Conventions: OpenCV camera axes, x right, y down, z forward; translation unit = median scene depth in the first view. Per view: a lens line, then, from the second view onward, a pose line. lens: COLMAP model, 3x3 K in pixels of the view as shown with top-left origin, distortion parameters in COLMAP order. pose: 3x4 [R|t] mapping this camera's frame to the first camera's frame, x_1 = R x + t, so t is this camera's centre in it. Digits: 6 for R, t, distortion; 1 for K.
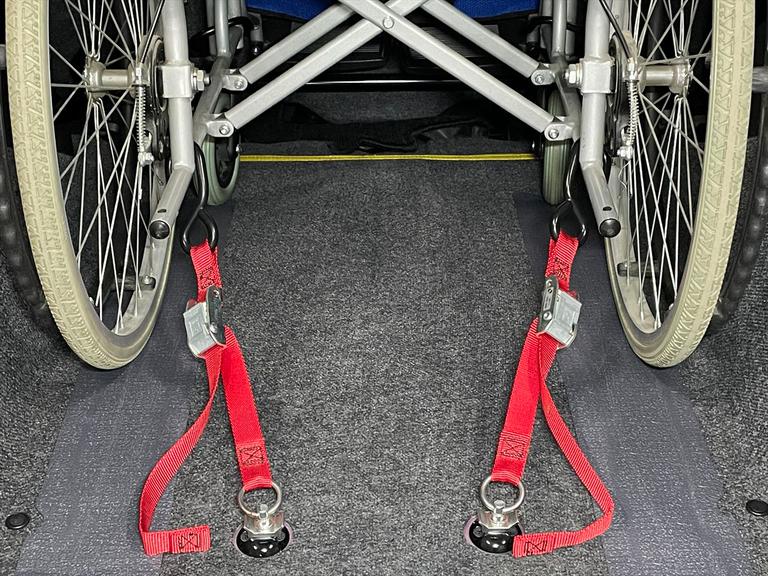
lens RADIAL K [[1091.2, 0, 384.0], [0, 1091.2, 288.0], [0, 0, 1]] dist [0.038402, 0.014327]
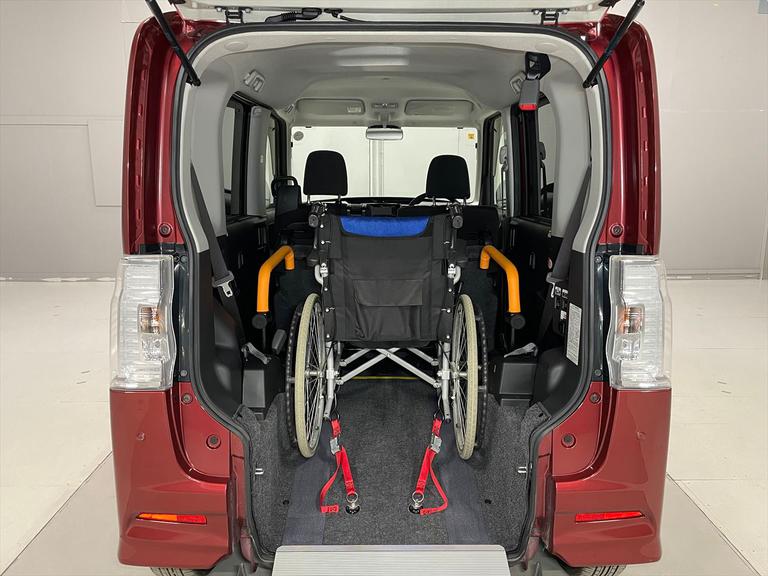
lens RADIAL K [[524.8, 0, 383.8], [0, 524.8, 273.5], [0, 0, 1]] dist [-0.001197, -0.000642]
pose [[0.999898, 0.012494, -0.006950, -0.003120], [-0.013673, 0.977721, -0.209464, -0.156307], [0.004178, 0.209538, 0.977792, -0.787319]]
